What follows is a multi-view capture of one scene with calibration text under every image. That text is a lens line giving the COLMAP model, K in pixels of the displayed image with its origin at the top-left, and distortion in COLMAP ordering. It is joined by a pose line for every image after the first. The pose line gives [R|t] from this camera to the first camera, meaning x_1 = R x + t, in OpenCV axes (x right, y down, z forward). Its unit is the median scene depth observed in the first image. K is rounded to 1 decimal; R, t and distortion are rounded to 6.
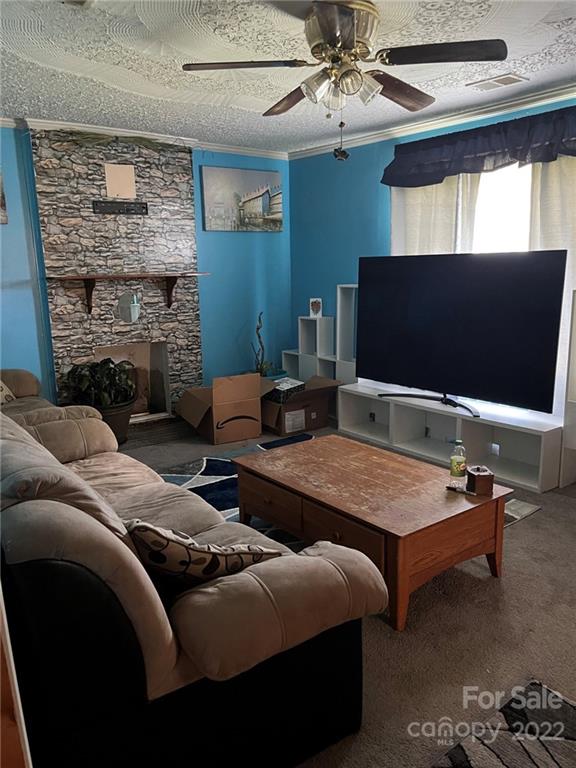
lens RADIAL K [[581.9, 0, 289.2], [0, 581.9, 387.0], [0, 0, 1]] dist [0.029400, -0.035832]
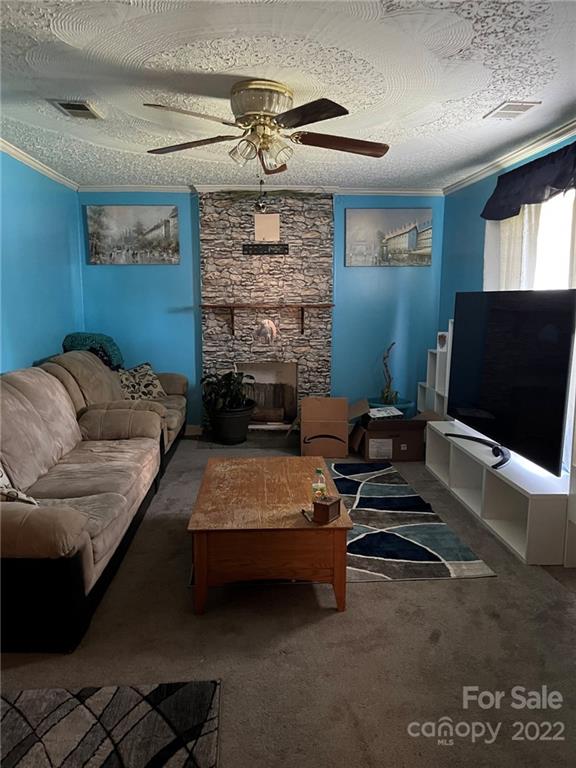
lens RADIAL K [[581.9, 0, 299.1], [0, 581.9, 389.6], [0, 0, 1]] dist [0.029400, -0.035832]
pose [[0.832972, 0.103875, -0.543478, 0.455793], [-0.127654, 0.991800, -0.006090, -0.021503], [0.538389, 0.074450, 0.839402, 0.050520]]
